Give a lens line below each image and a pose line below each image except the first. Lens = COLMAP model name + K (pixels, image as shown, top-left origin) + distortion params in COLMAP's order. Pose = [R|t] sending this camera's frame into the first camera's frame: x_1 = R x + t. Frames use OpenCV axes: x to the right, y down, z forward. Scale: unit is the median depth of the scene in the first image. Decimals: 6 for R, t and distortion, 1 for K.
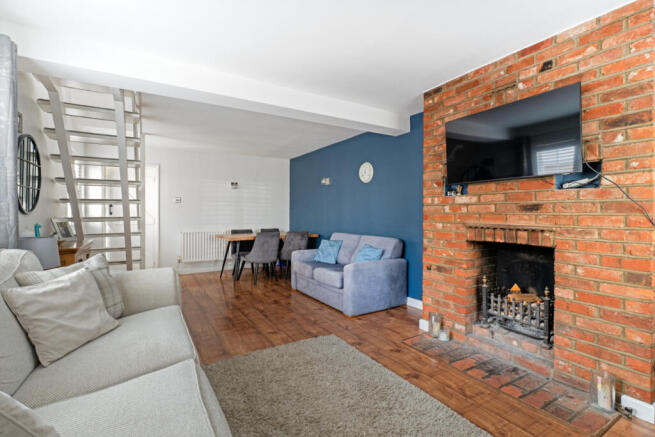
lens RADIAL K [[299.9, 0, 327.5], [0, 299.9, 218.5], [0, 0, 1]] dist [0.000100, 0.000042]
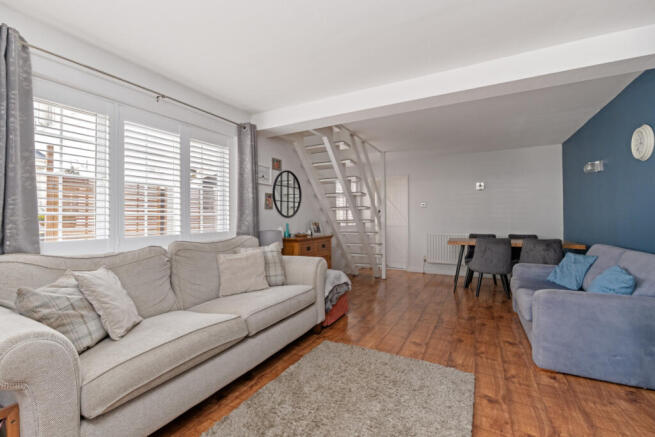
lens RADIAL K [[291.1, 0, 327.5], [0, 291.1, 218.5], [0, 0, 1]] dist [-0.001183, -0.000253]
pose [[0.512994, -0.003519, -0.858385, 0.356111], [-0.008030, 0.999928, -0.008899, 0.002962], [0.858355, 0.011458, 0.512929, 0.234330]]
